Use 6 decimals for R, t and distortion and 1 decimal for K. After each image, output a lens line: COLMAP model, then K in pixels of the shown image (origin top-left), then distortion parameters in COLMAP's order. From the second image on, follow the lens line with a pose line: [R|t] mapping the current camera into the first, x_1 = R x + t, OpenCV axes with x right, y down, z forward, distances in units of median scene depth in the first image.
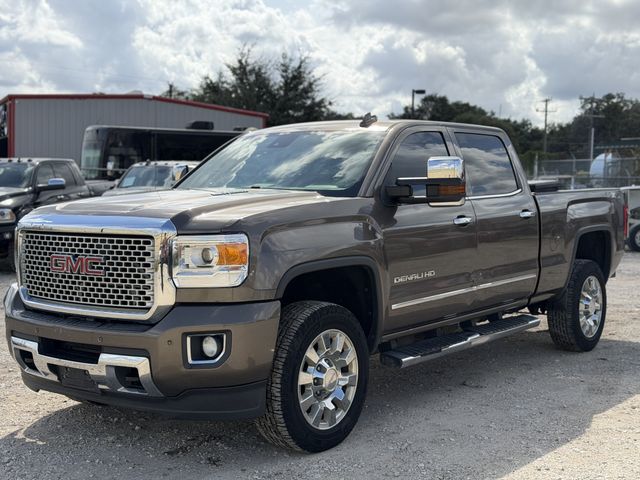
lens RADIAL K [[905.9, 0, 320.1], [0, 905.9, 240.5], [0, 0, 1]] dist [0.172361, 0.000000]
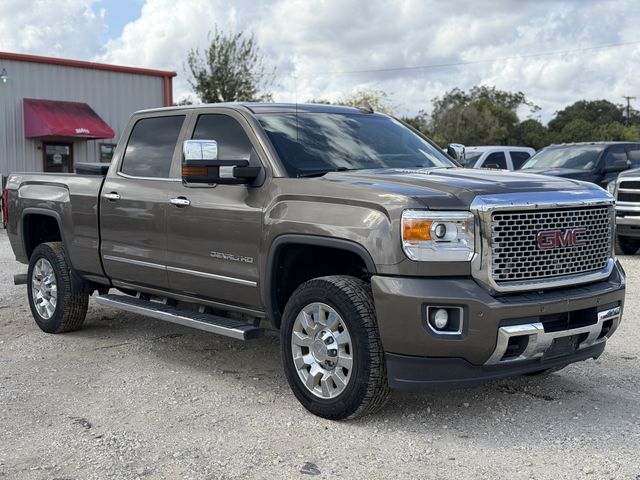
lens RADIAL K [[905.9, 0, 317.1], [0, 905.9, 239.2], [0, 0, 1]] dist [0.172361, 0.000000]
pose [[0.233965, -0.080388, 0.968916, -1.375033], [0.064481, 0.995665, 0.067038, -0.062364], [-0.970105, 0.046792, 0.238134, 1.045541]]
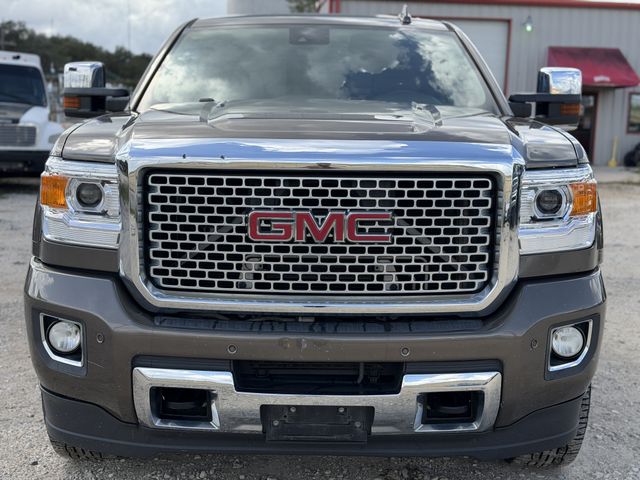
lens RADIAL K [[905.9, 0, 320.3], [0, 905.9, 240.6], [0, 0, 1]] dist [0.172361, 0.000000]
pose [[0.779588, -0.069514, 0.622423, -0.626448], [0.018213, 0.995917, 0.088416, -0.015122], [-0.626028, -0.057592, 0.777671, 0.572973]]
